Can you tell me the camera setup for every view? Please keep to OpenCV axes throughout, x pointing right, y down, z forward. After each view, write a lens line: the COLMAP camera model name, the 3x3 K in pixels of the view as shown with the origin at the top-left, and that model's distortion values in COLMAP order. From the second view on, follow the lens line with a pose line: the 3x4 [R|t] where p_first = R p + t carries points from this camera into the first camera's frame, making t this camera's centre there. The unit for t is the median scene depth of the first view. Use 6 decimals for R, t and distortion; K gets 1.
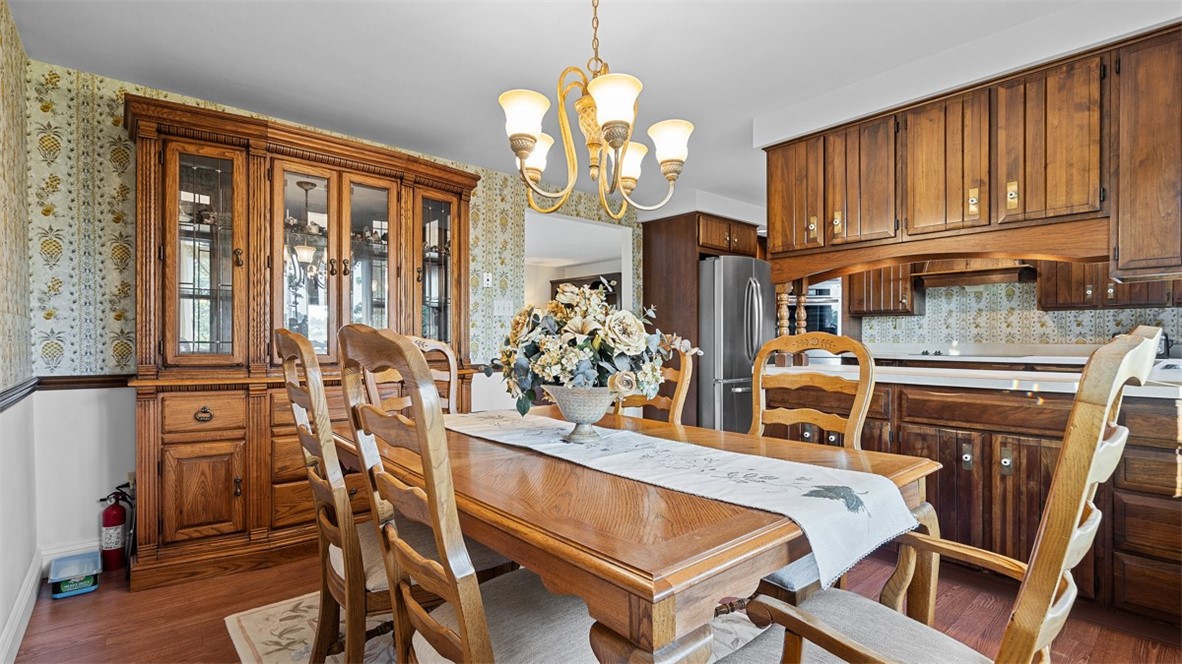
lens RADIAL K [[530.4, 0, 590.4], [0, 530.4, 337.9], [0, 0, 1]] dist [-0.006623, 0.002784]
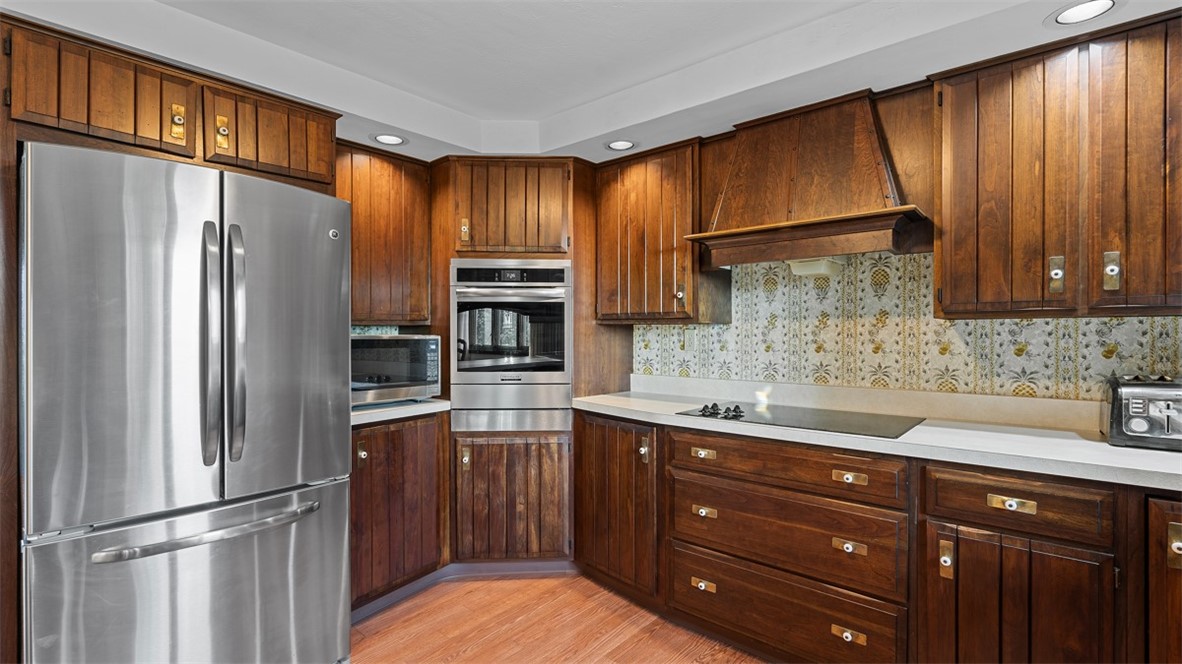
lens RADIAL K [[530.4, 0, 595.4], [0, 530.4, 332.7], [0, 0, 1]] dist [-0.006623, 0.002784]
pose [[0.989192, 0.002508, 0.146604, 0.479508], [-0.001808, 0.999986, -0.004905, -0.035266], [-0.146614, 0.004587, 0.989183, 0.578049]]
